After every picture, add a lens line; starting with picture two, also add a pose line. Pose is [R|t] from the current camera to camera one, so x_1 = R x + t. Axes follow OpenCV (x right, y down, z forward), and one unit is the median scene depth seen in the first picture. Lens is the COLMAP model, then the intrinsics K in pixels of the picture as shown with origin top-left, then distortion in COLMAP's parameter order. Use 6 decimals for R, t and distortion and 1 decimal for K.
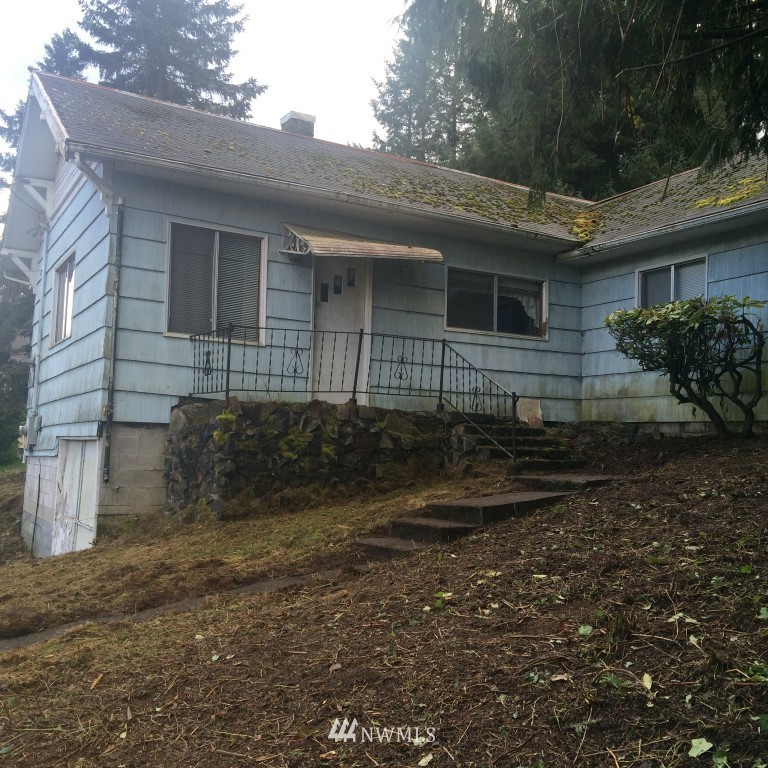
lens RADIAL K [[837.2, 0, 383.3], [0, 837.2, 381.3], [0, 0, 1]] dist [0.074509, 0.000000]
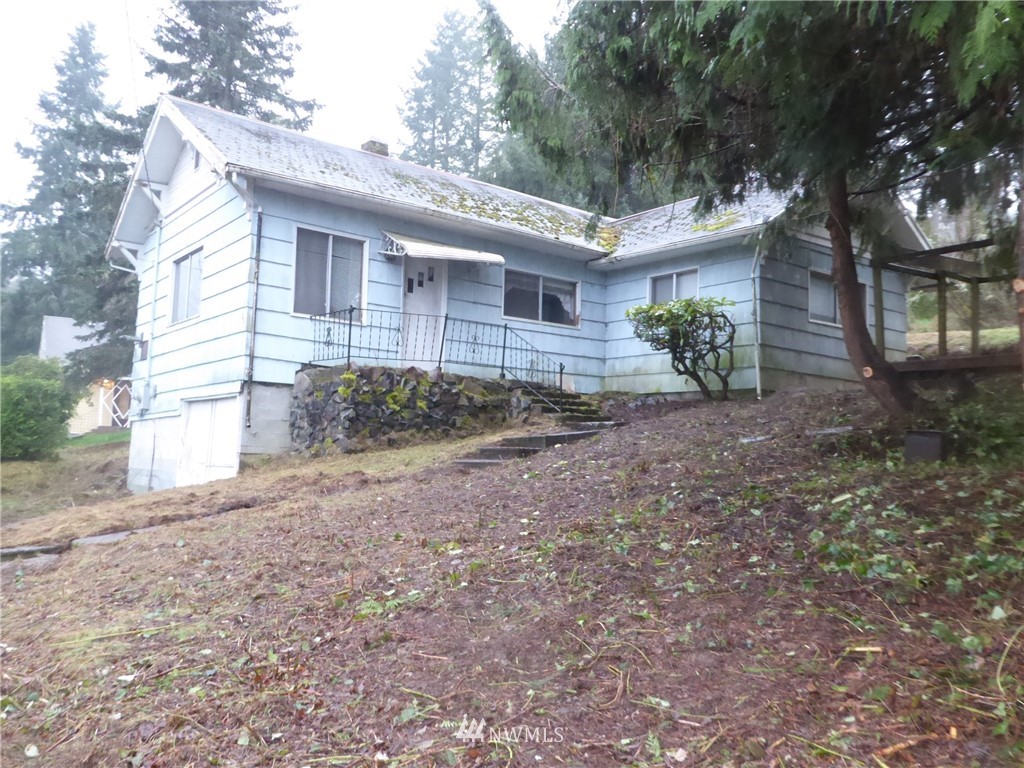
lens RADIAL K [[851.7, 0, 514.3], [0, 851.7, 380.0], [0, 0, 1]] dist [0.011887, 0.049810]
pose [[0.989907, 0.013816, 0.141040, -0.101939], [-0.013116, 0.999897, -0.005893, 0.045382], [-0.141107, 0.003984, 0.989986, -0.317043]]
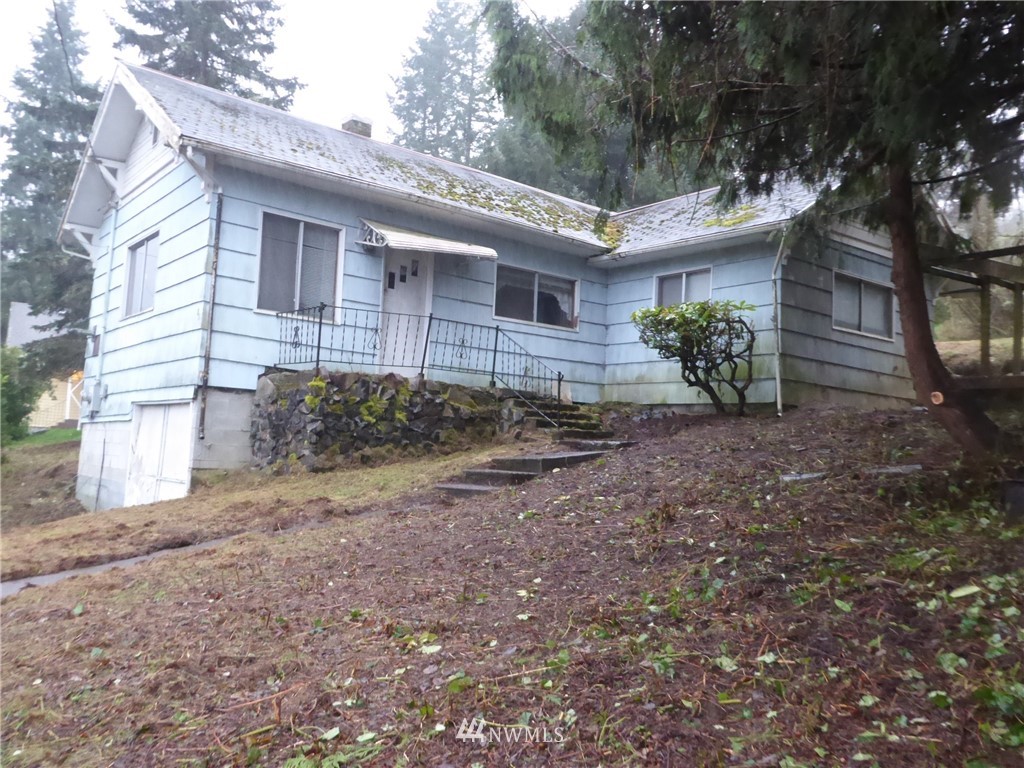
lens RADIAL K [[851.7, 0, 508.7], [0, 851.7, 379.3], [0, 0, 1]] dist [0.011887, 0.049810]
pose [[0.988176, 0.032261, 0.149892, -0.088726], [-0.032572, 0.999469, -0.000379, 0.024450], [-0.149825, -0.004508, 0.988702, -0.172174]]
